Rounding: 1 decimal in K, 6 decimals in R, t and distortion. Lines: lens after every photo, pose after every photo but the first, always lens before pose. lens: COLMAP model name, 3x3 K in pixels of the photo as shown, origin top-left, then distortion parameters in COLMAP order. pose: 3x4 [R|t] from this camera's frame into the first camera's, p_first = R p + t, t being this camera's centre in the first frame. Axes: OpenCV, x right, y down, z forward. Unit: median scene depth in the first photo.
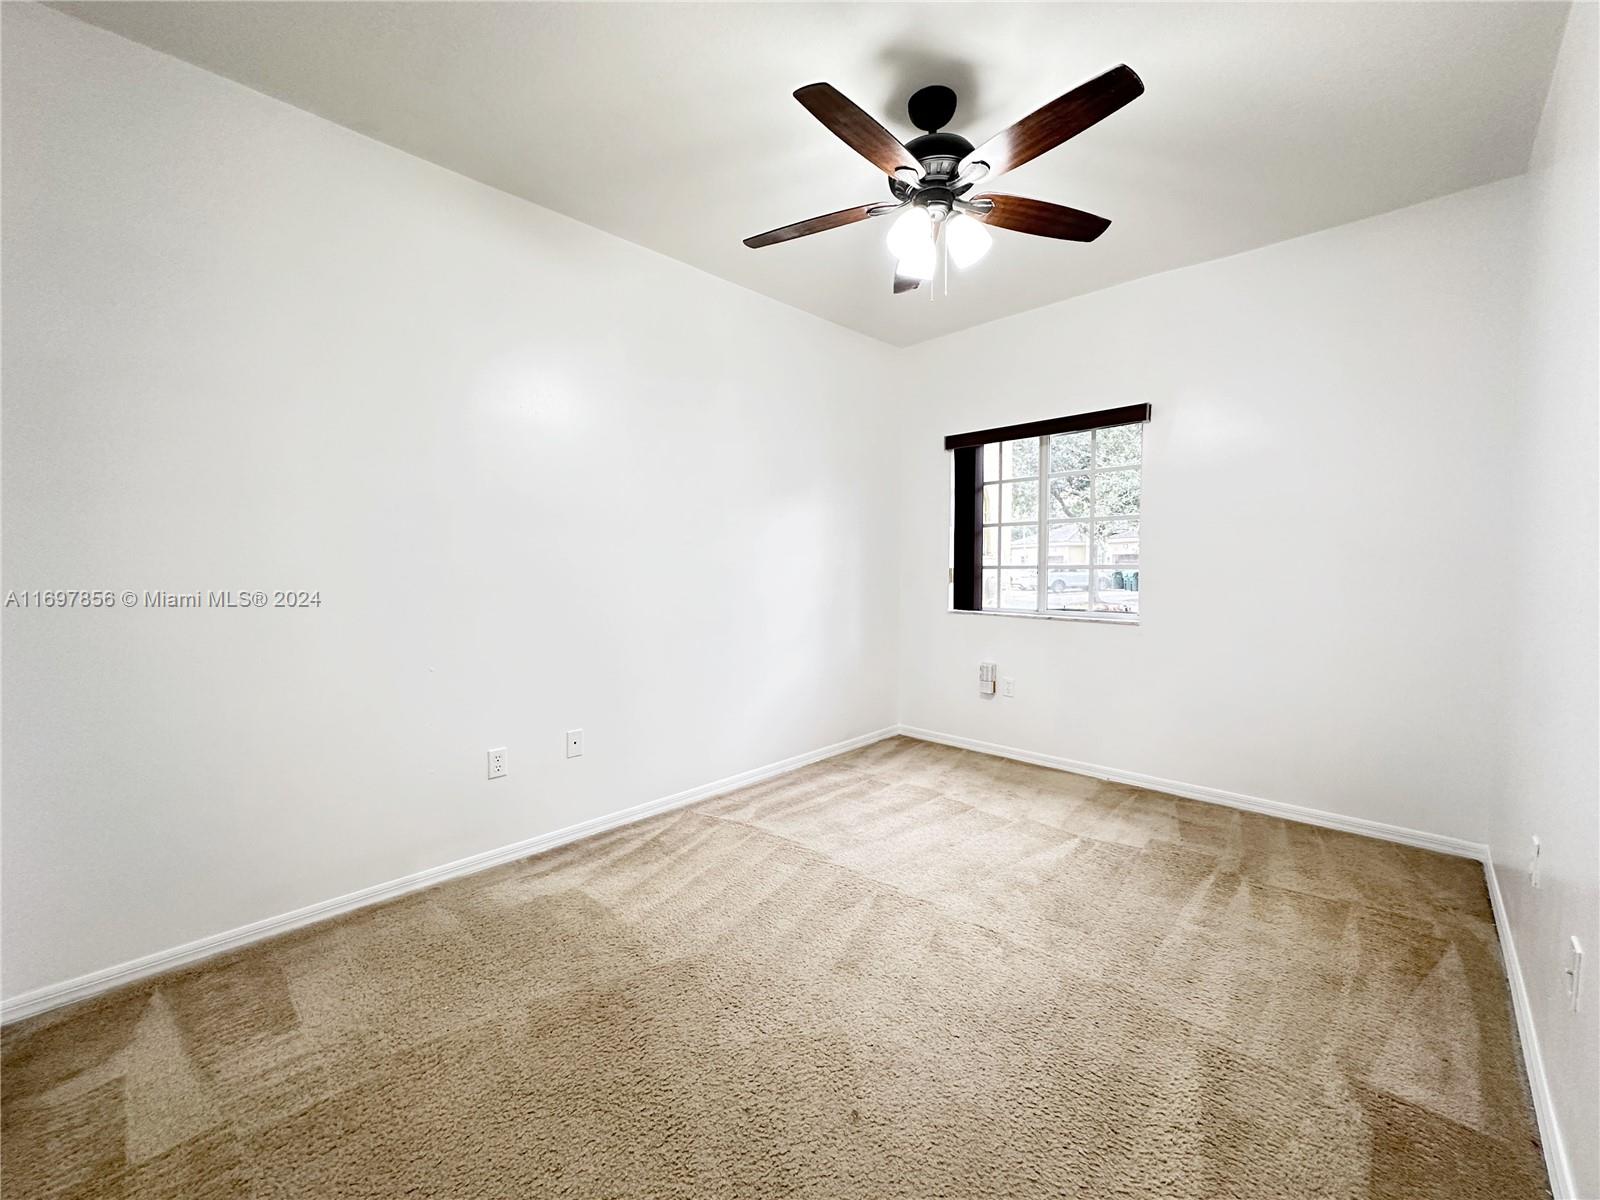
lens RADIAL K [[637.6, 0, 802.3], [0, 637.6, 599.2], [0, 0, 1]] dist [-0.001881, 0.000560]
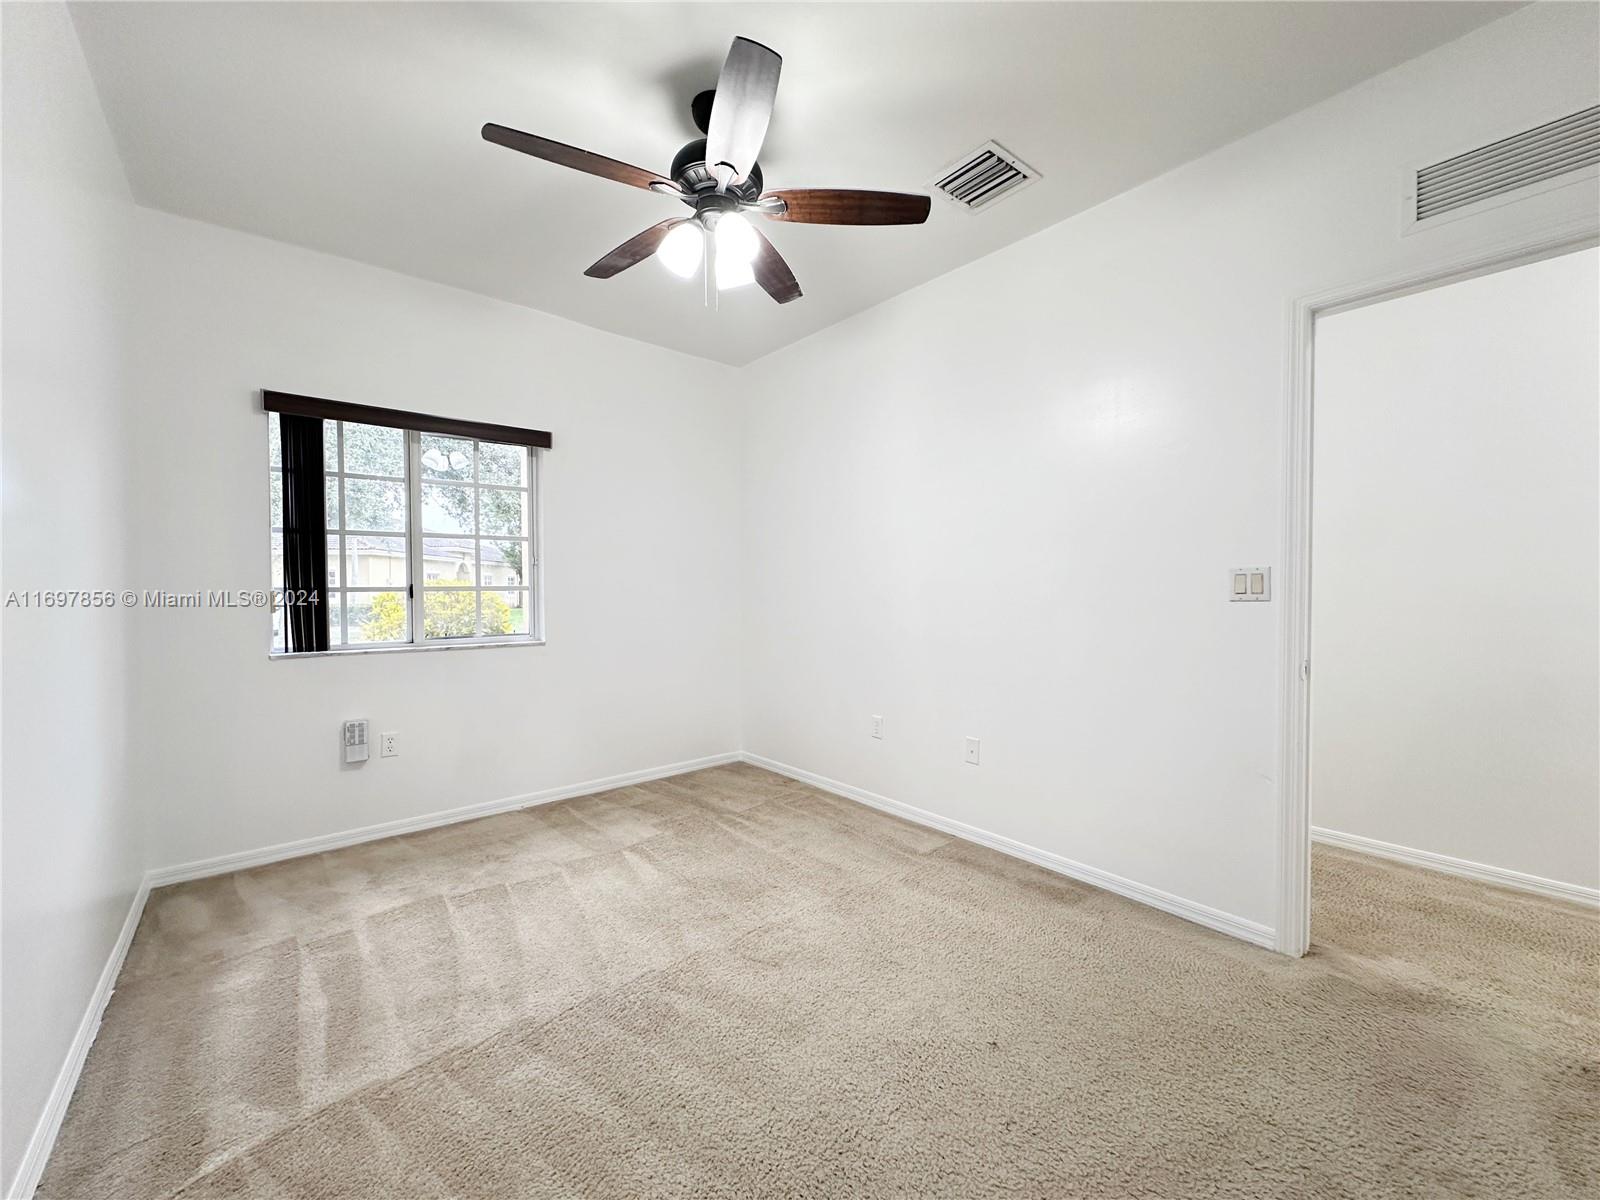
lens RADIAL K [[637.6, 0, 802.3], [0, 637.6, 599.2], [0, 0, 1]] dist [-0.001881, 0.000560]
pose [[0.092304, -0.014851, 0.995620, -0.494166], [0.051913, 0.998601, 0.010083, -0.024059], [-0.994377, 0.050755, 0.092946, 0.526405]]
